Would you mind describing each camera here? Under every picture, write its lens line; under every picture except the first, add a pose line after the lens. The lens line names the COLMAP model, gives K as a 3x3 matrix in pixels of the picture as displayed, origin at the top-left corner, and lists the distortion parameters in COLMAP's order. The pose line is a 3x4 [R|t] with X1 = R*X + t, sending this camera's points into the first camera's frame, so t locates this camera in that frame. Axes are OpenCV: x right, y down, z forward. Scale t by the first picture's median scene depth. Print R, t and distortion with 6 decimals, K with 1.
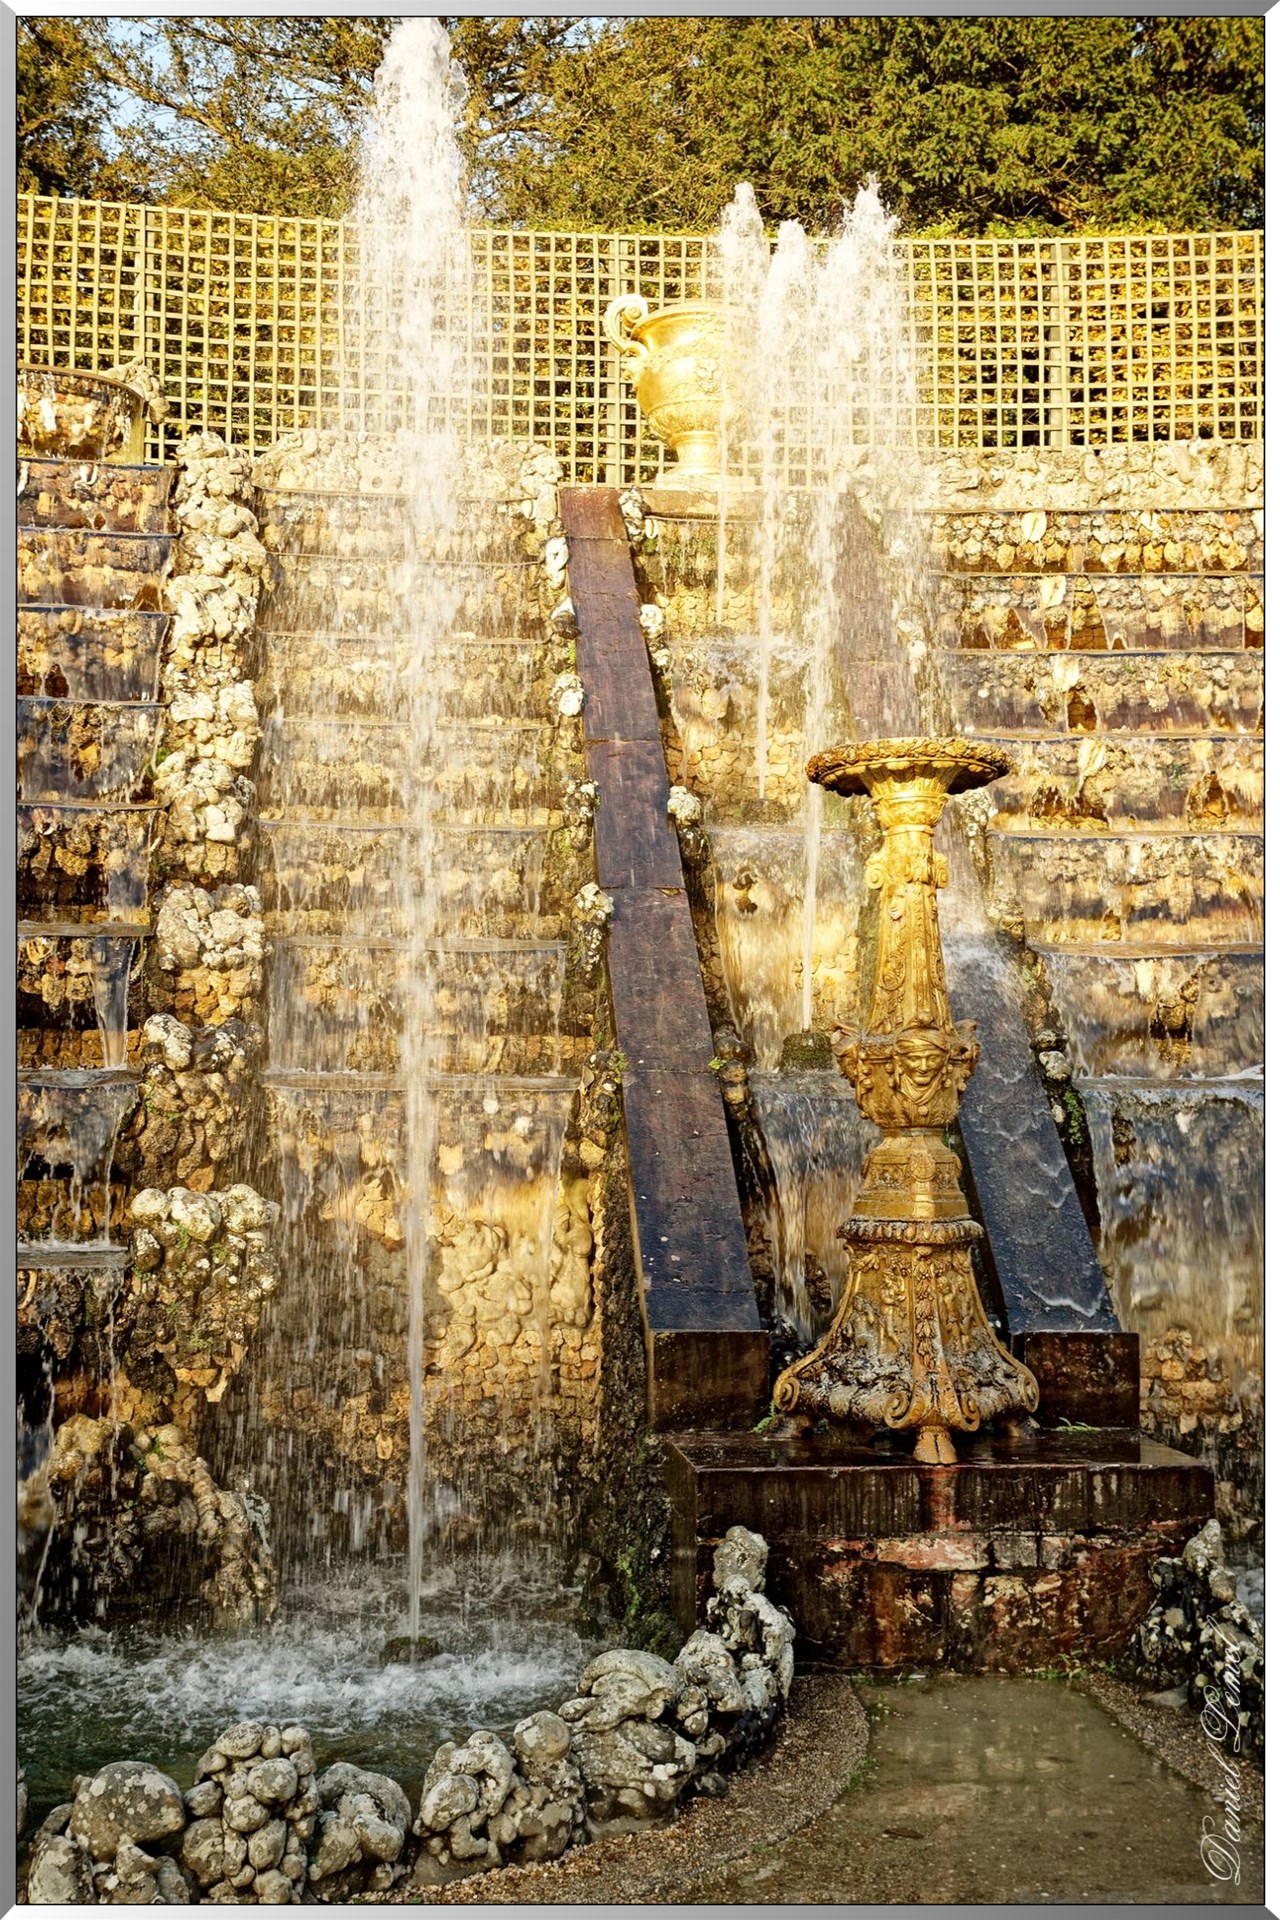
lens RADIAL K [[2306.7, 0, 640.1], [0, 2306.7, 958.6], [0, 0, 1]] dist [-0.005909, 0.000000]
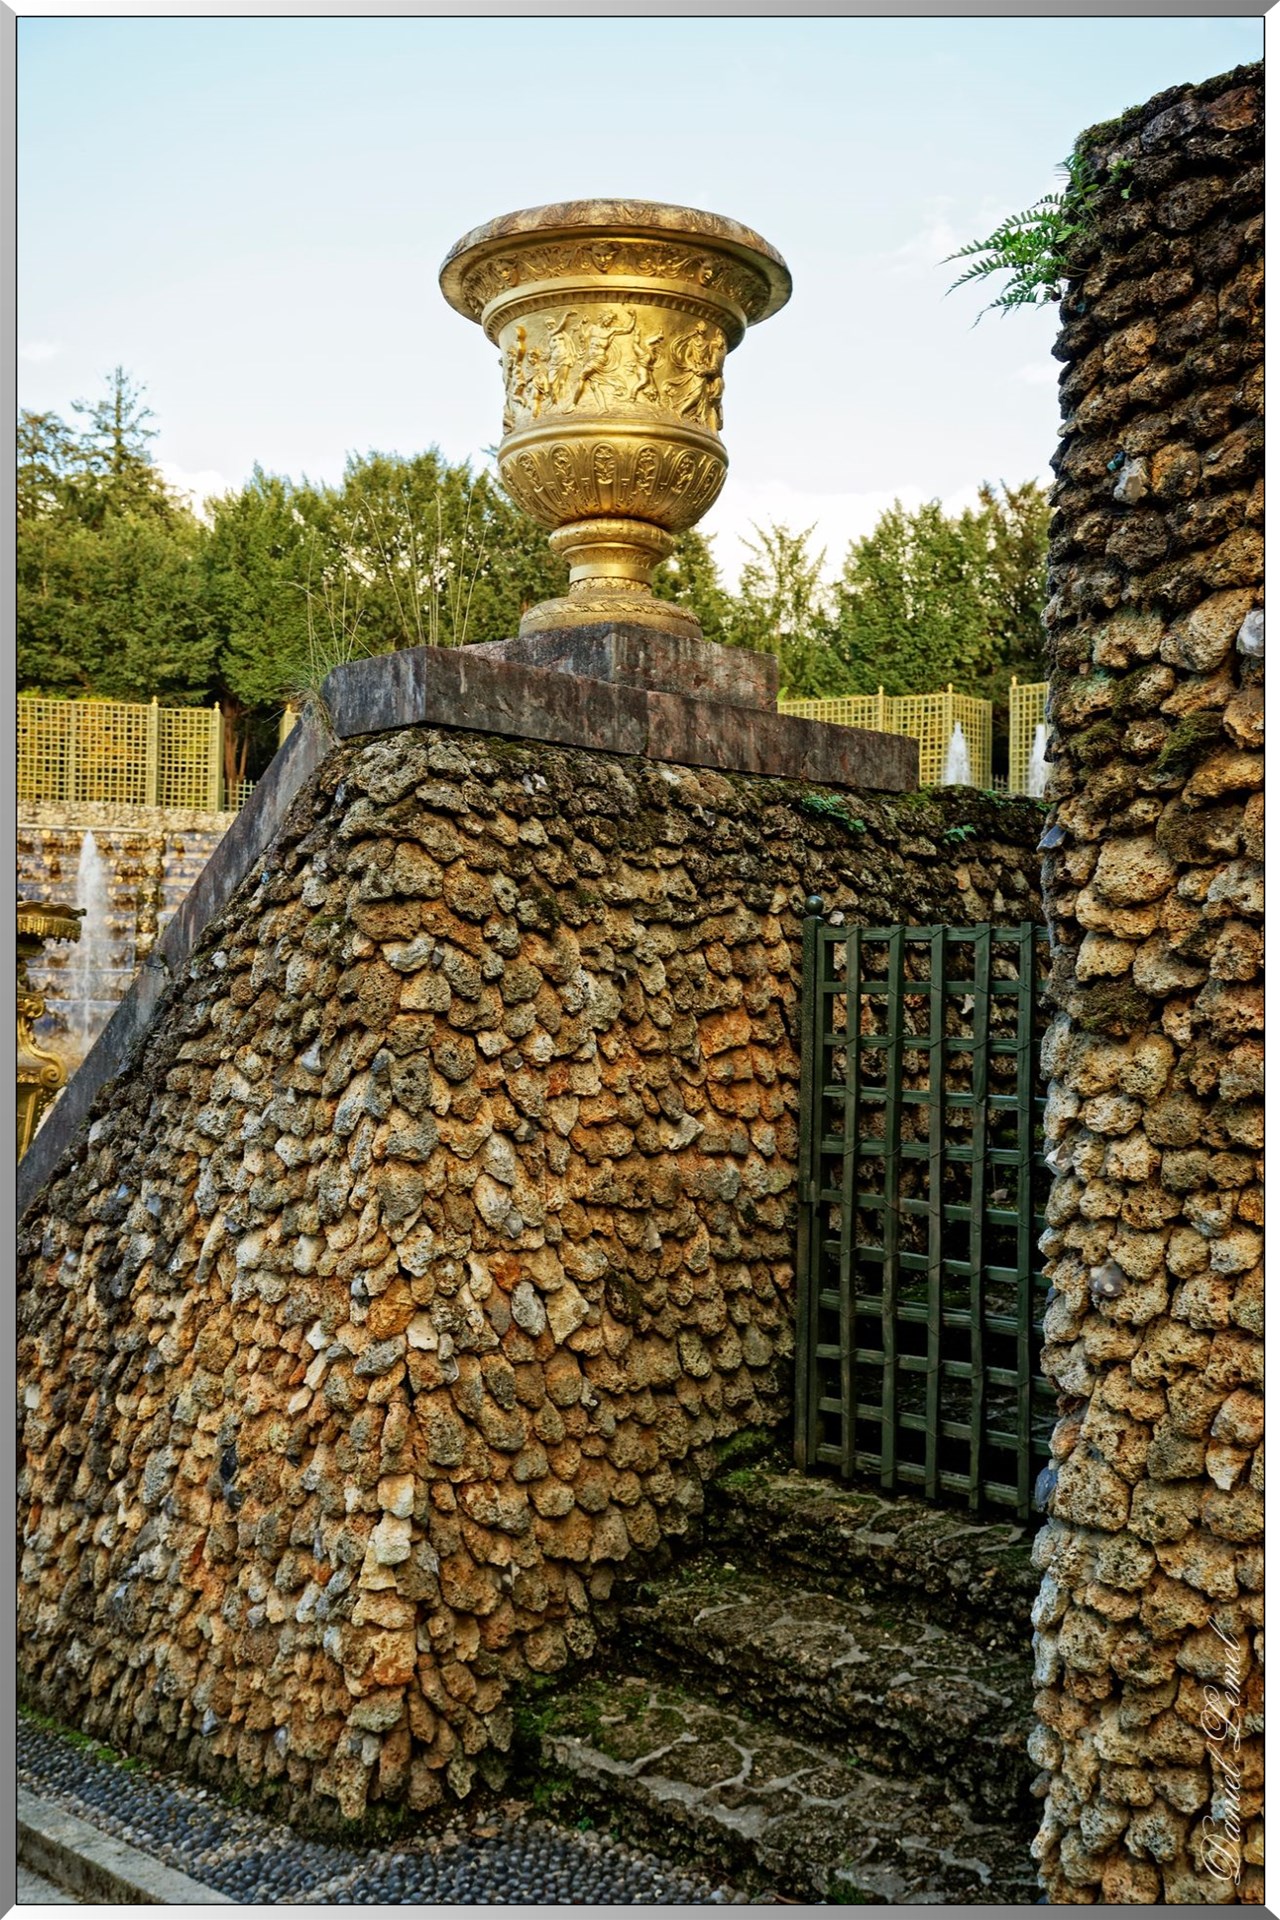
lens RADIAL K [[1961.3, 0, 640.7], [0, 1961.3, 960.5], [0, 0, 1]] dist [0.001706, 0.000000]
pose [[0.918976, 0.015014, 0.394027, -0.133193], [-0.012394, 0.999881, -0.009195, 0.030756], [-0.394118, 0.003567, 0.919053, -1.579841]]
